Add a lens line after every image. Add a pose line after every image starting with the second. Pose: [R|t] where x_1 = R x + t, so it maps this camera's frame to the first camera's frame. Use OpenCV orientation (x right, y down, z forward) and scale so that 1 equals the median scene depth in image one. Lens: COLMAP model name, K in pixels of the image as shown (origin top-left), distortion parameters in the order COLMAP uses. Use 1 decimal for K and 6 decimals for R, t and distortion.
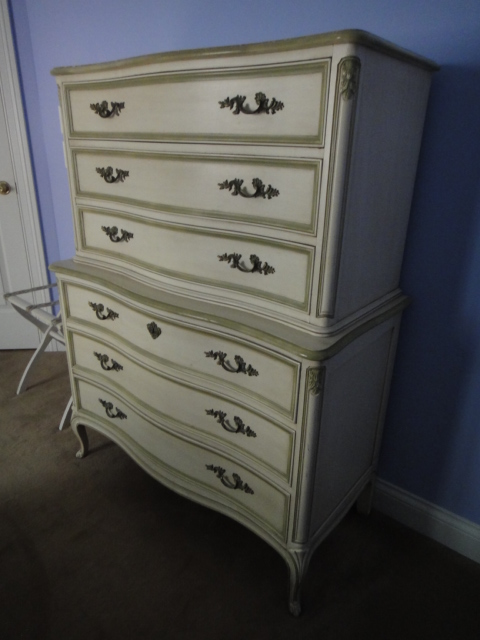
lens RADIAL K [[457.1, 0, 240.0], [0, 457.1, 320.0], [0, 0, 1]] dist [0.000570, 0.000601]
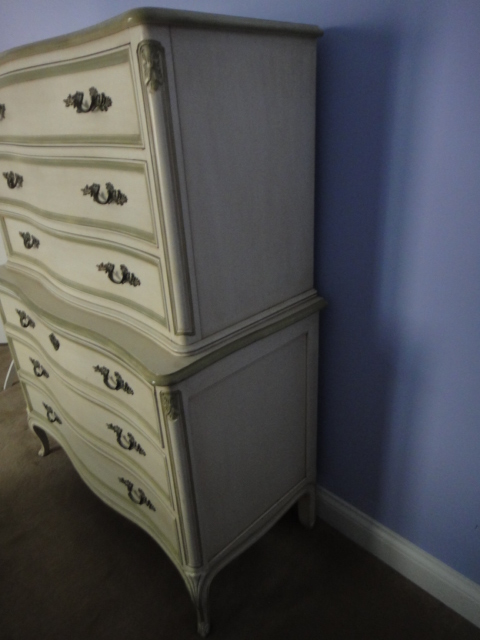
lens RADIAL K [[458.1, 0, 240.0], [0, 458.1, 320.0], [0, 0, 1]] dist [-0.006132, 0.018452]
pose [[0.990534, -0.024489, -0.135066, 0.367122], [0.032590, 0.997779, 0.058096, -0.073725], [0.133343, -0.061948, 0.989132, 0.107157]]
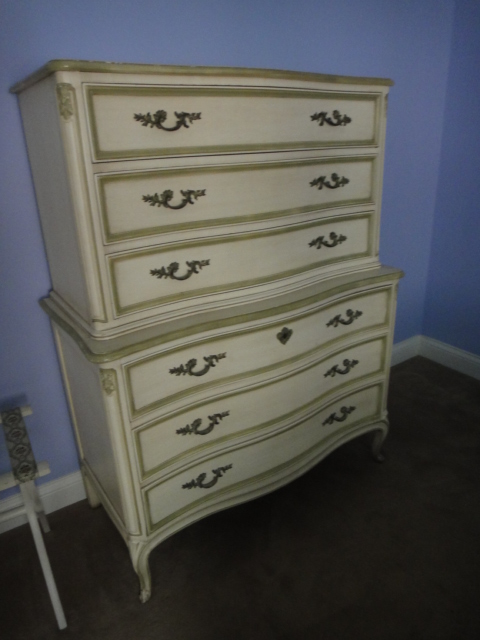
lens RADIAL K [[463.9, 0, 240.0], [0, 463.9, 320.0], [0, 0, 1]] dist [-0.061785, 0.008083]
pose [[0.286675, -0.378383, 0.880139, -1.220776], [0.393955, 0.883989, 0.251721, -0.336413], [-0.873280, 0.274573, 0.402483, 0.733197]]
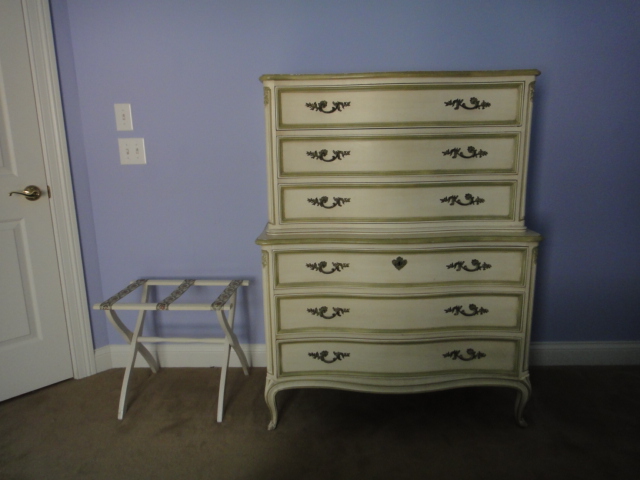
lens RADIAL K [[458.1, 0, 319.2], [0, 458.1, 236.2], [0, 0, 1]] dist [-0.006132, 0.018452]
pose [[0.789197, -0.161891, 0.592419, -1.269263], [0.257903, 0.962815, -0.080457, -0.006384], [-0.557364, 0.216283, 0.801603, 0.049369]]
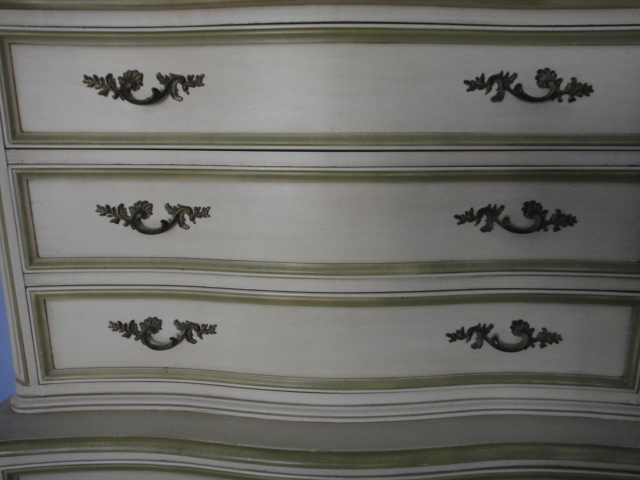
lens RADIAL K [[458.1, 0, 319.2], [0, 458.1, 236.2], [0, 0, 1]] dist [-0.006132, 0.018452]
pose [[0.791620, -0.149534, 0.592434, -0.501455], [0.239391, 0.967979, -0.075554, -0.256077], [-0.562165, 0.201634, 0.802069, 0.604866]]
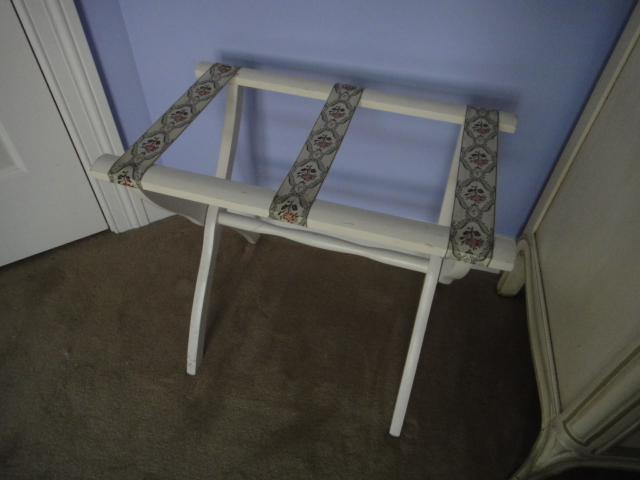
lens RADIAL K [[458.1, 0, 319.2], [0, 458.1, 236.2], [0, 0, 1]] dist [-0.006132, 0.018452]
pose [[0.899798, -0.313871, 0.303065, -0.919927], [0.155595, 0.879783, 0.449190, -0.242282], [-0.407619, -0.357025, 0.840464, 1.256910]]
